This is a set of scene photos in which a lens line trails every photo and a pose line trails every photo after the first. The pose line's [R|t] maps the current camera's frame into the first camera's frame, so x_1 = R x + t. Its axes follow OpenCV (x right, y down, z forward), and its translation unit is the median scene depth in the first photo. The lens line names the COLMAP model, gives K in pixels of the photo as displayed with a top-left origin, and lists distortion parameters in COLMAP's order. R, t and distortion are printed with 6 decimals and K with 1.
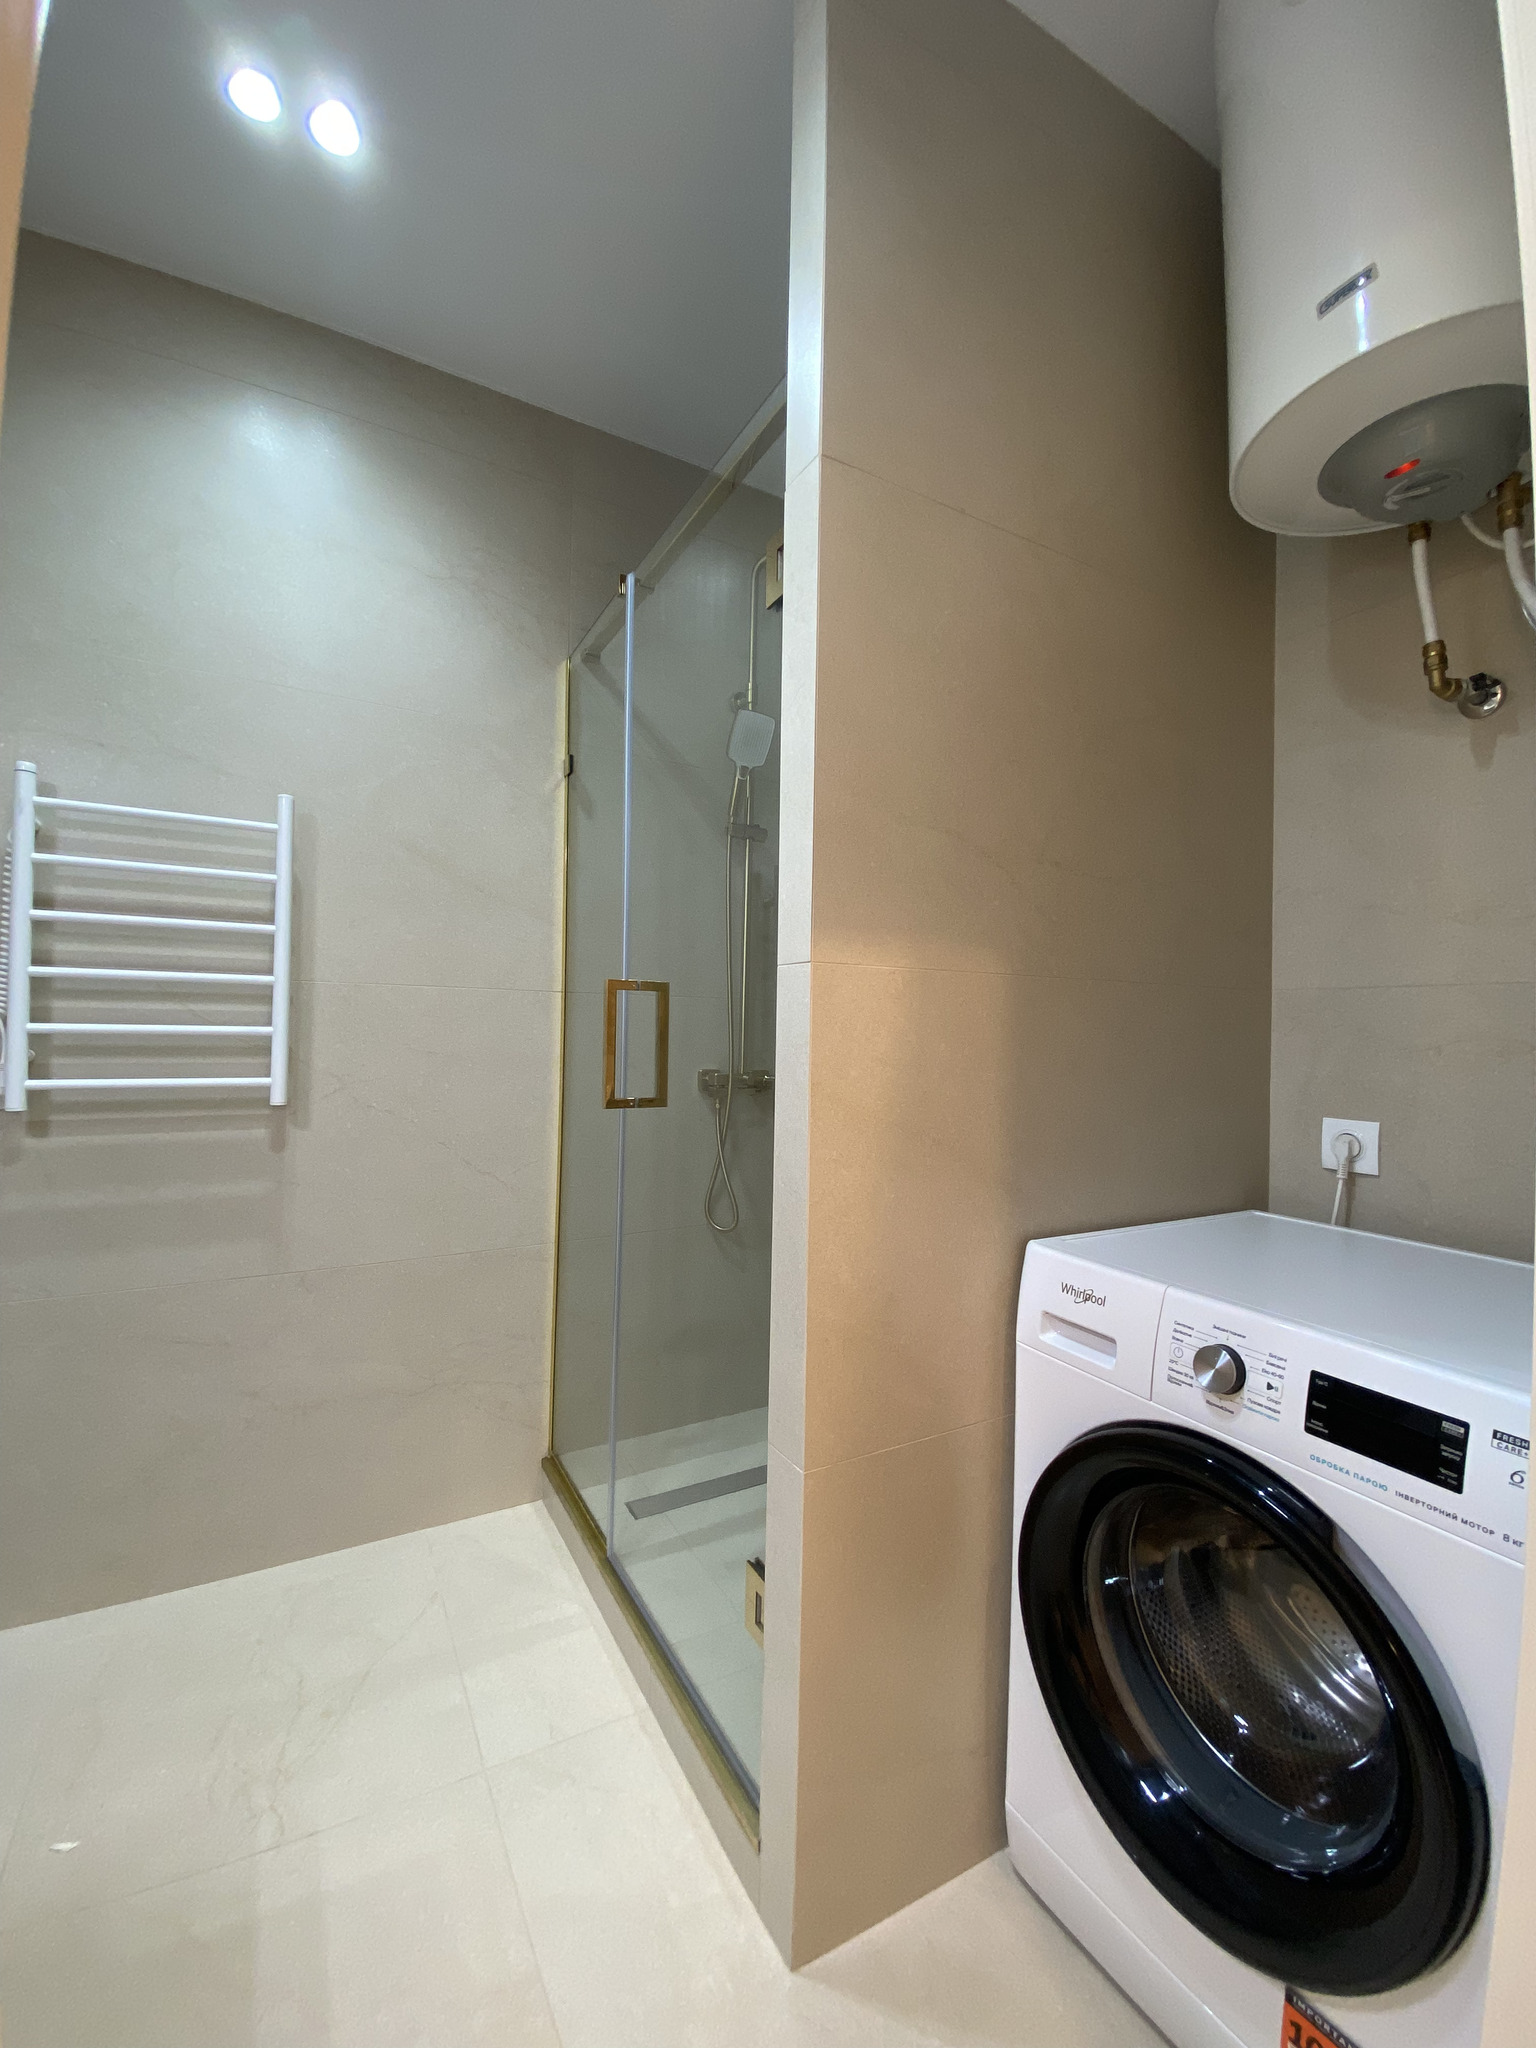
lens RADIAL K [[838.8, 0, 768.0], [0, 838.8, 1024.0], [0, 0, 1]] dist [0.000300, -0.010609]
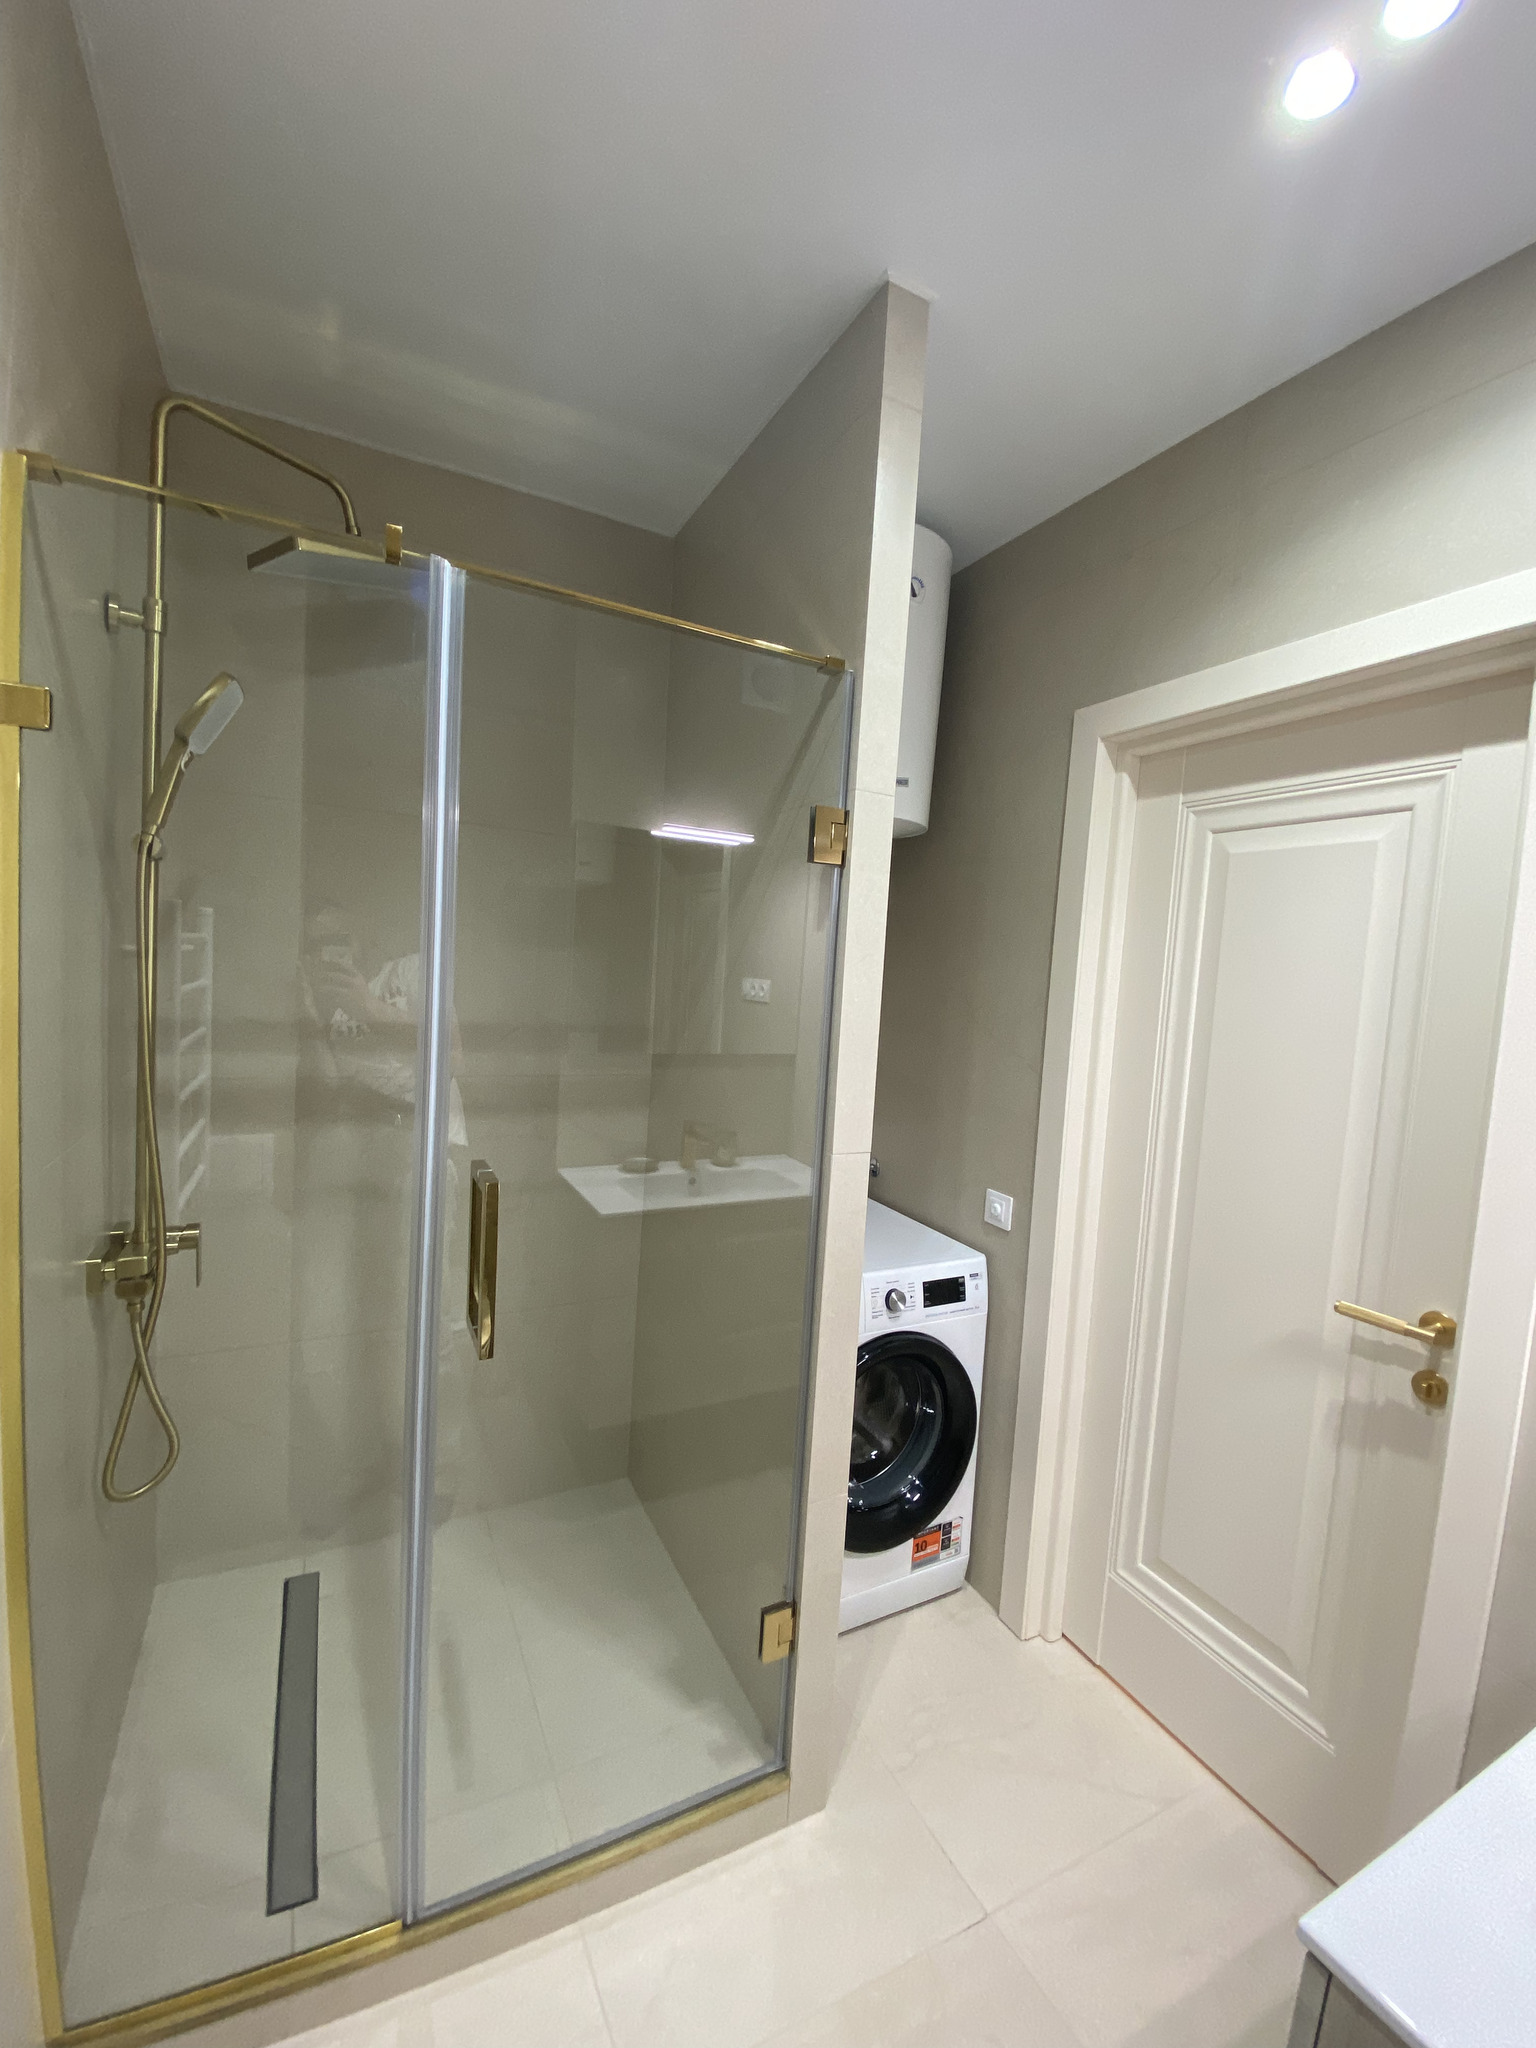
lens RADIAL K [[838.8, 0, 768.0], [0, 838.8, 1024.0], [0, 0, 1]] dist [0.000300, -0.010609]
pose [[0.039440, -0.083311, 0.995743, -0.449988], [-0.068595, 0.993942, 0.085877, -0.130699], [-0.996865, -0.071690, 0.033487, 0.381116]]
